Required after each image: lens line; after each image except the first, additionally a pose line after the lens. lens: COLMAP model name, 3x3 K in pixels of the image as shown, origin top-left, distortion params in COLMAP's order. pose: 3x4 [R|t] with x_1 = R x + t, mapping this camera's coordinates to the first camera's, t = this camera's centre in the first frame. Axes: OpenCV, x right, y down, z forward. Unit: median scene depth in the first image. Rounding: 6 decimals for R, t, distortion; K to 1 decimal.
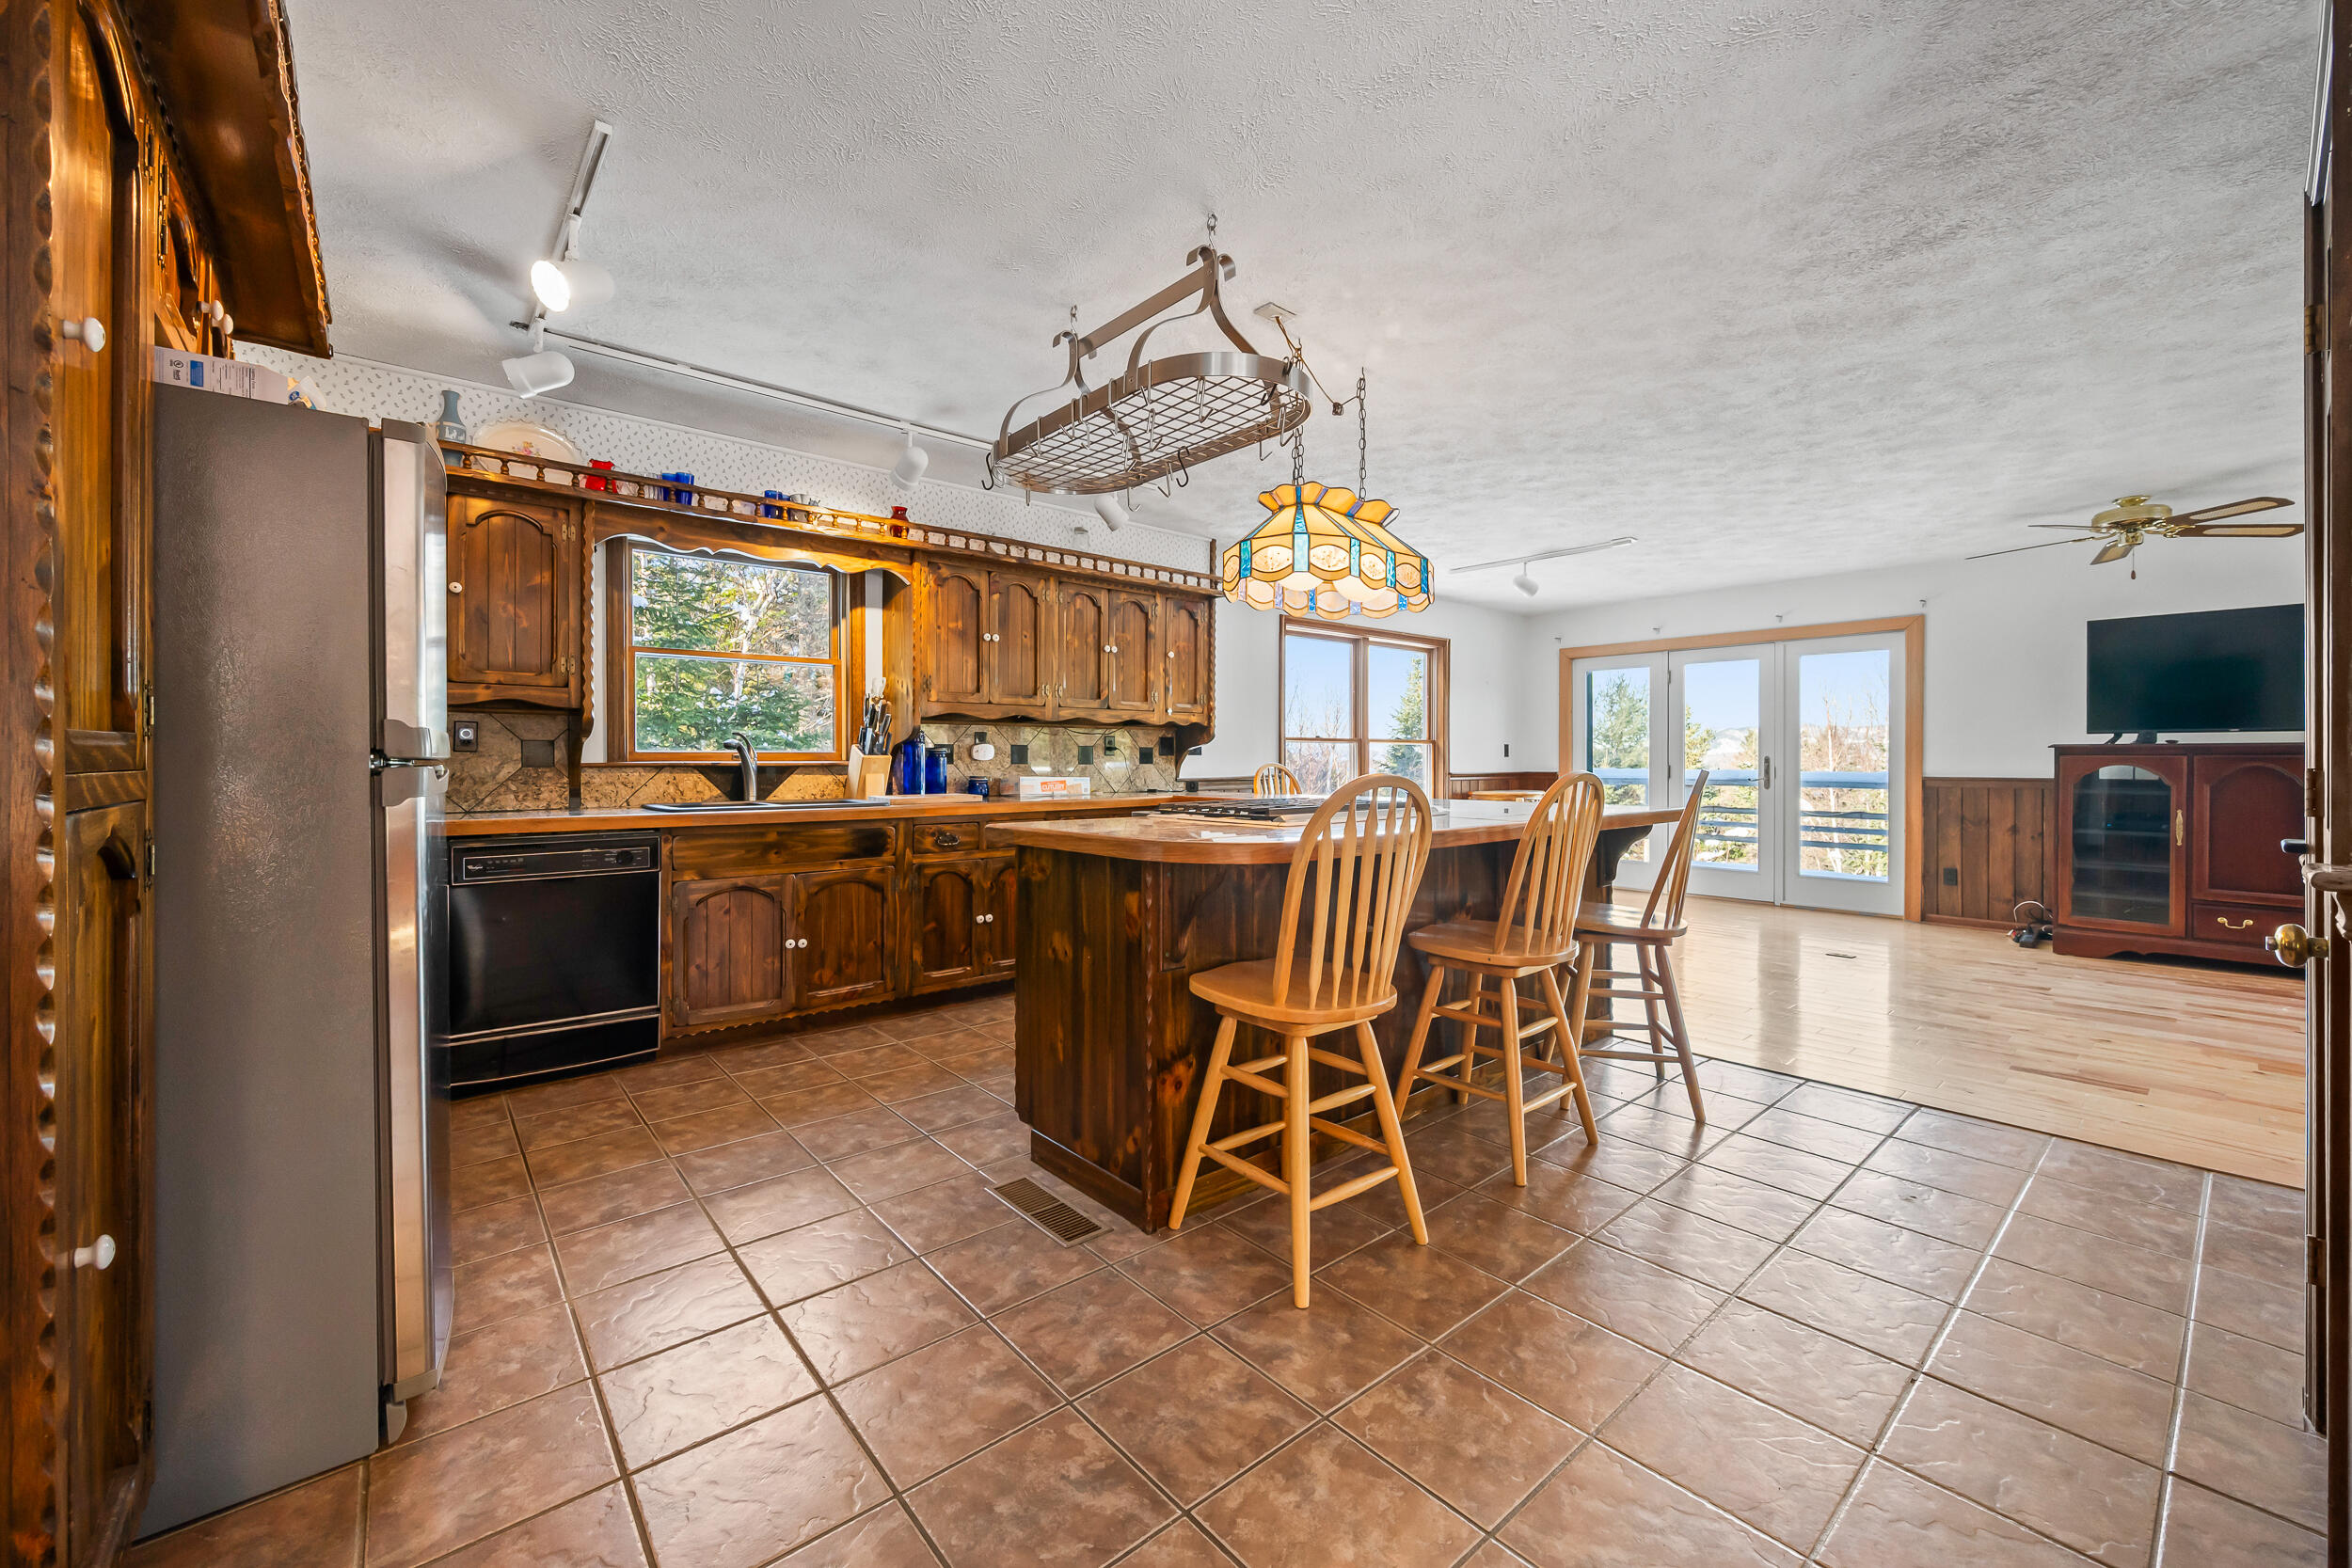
lens RADIAL K [[917.2, 0, 1182.8], [0, 917.2, 766.6], [0, 0, 1]] dist [0.001927, -0.001028]
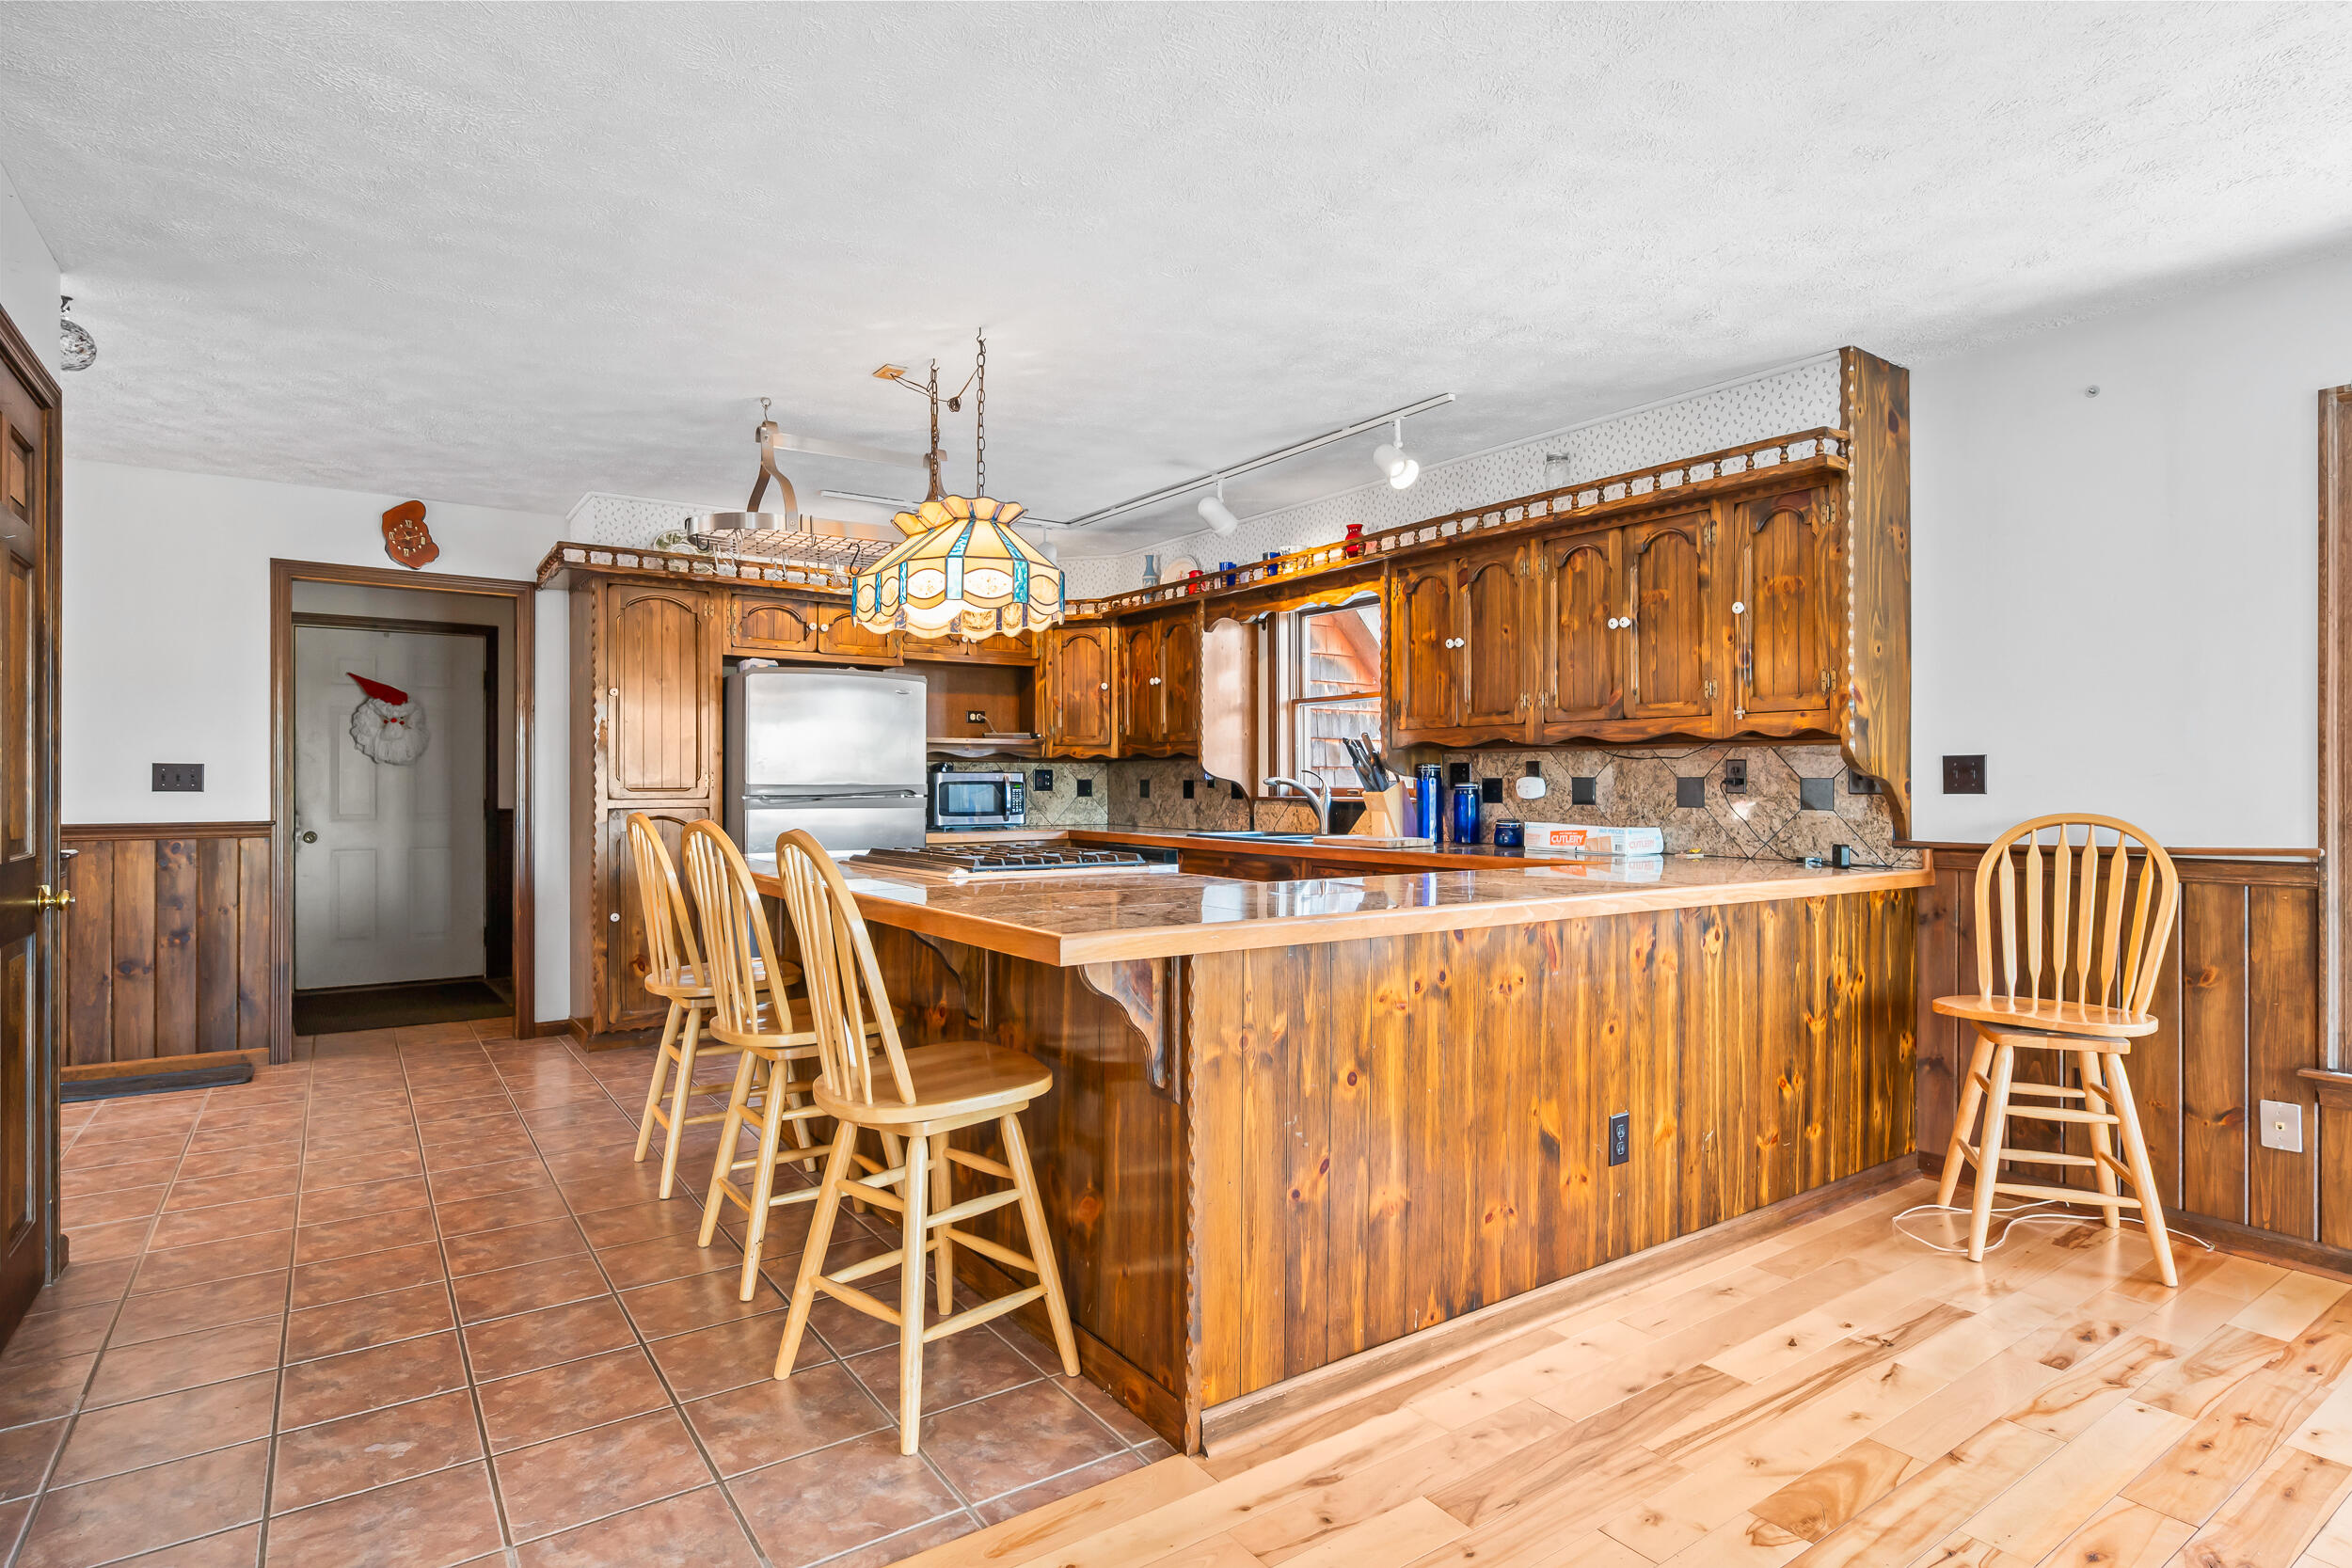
lens RADIAL K [[1224.1, 0, 1187.0], [0, 1224.1, 785.5], [0, 0, 1]] dist [0.001389, 0.000035]
pose [[-0.092783, 0.001632, -0.995685, 0.904376], [-0.009329, 0.999953, 0.002509, -0.019775], [0.995643, 0.009522, -0.092764, 0.914644]]
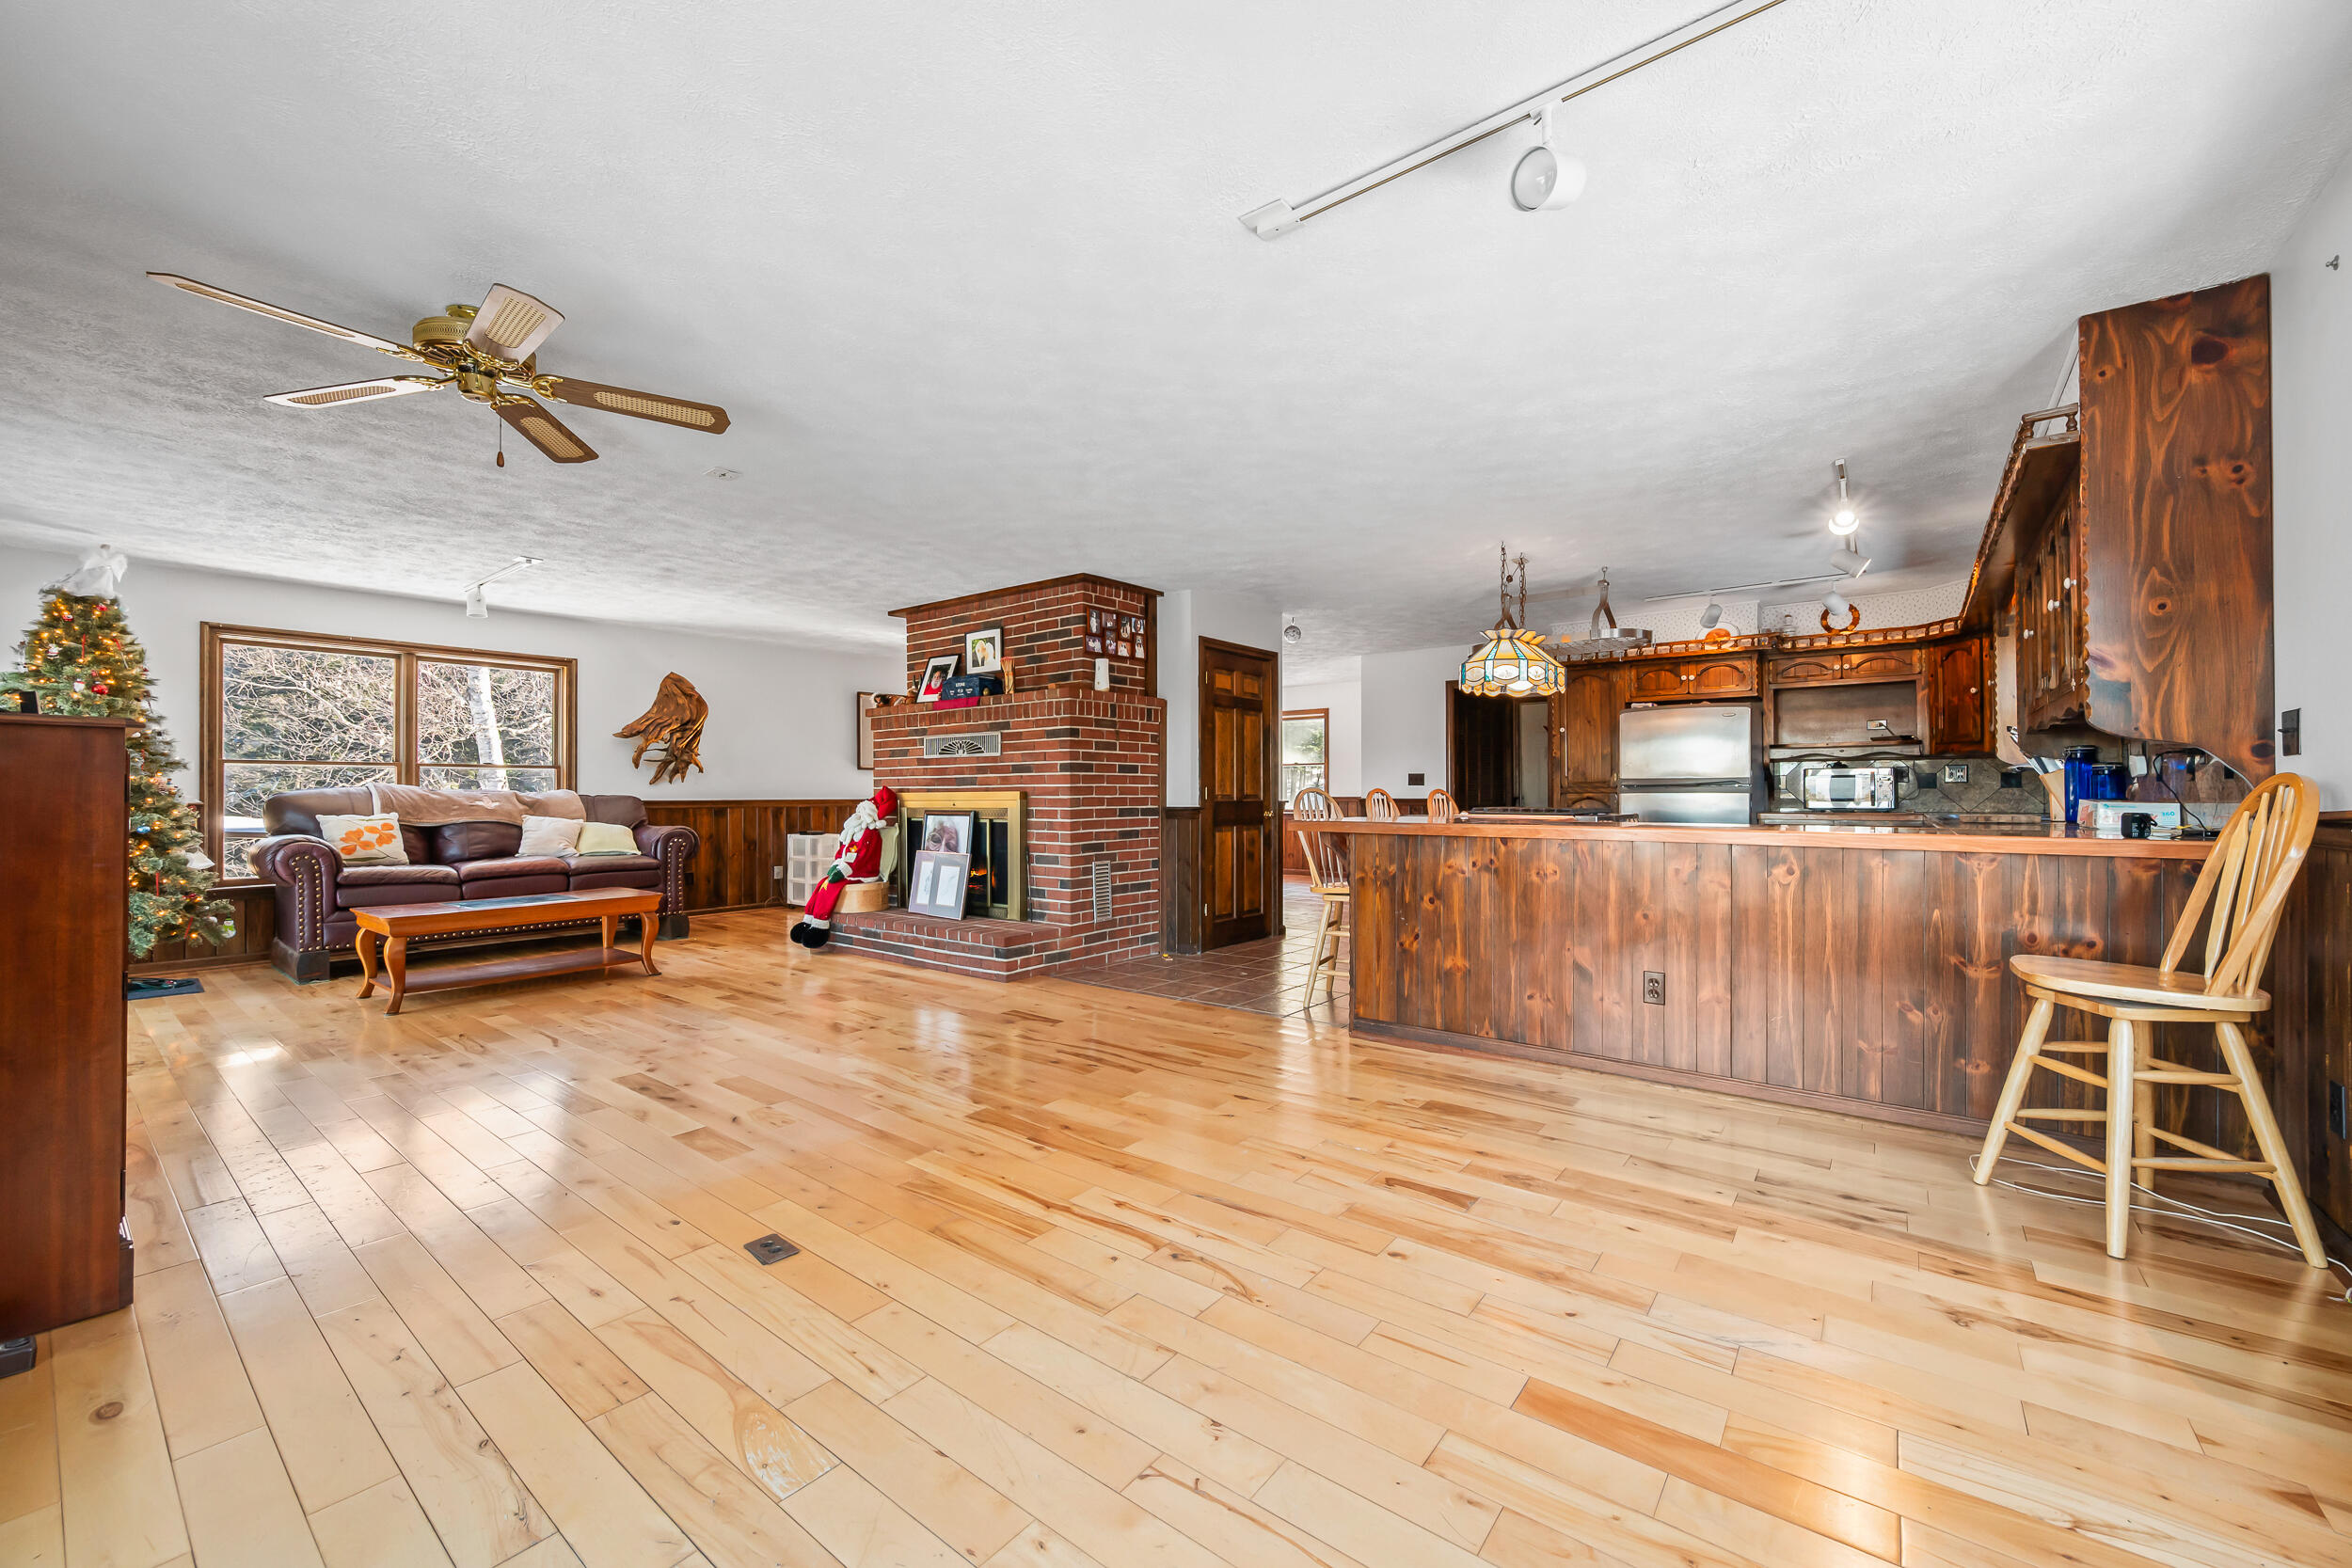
lens RADIAL K [[917.2, 0, 1178.4], [0, 917.2, 791.0], [0, 0, 1]] dist [0.001927, -0.001028]
pose [[-0.980483, 0.000033, -0.196606, 0.767763], [-0.000638, 0.999994, 0.003350, 0.002857], [0.196605, 0.003410, -0.980477, 1.765044]]
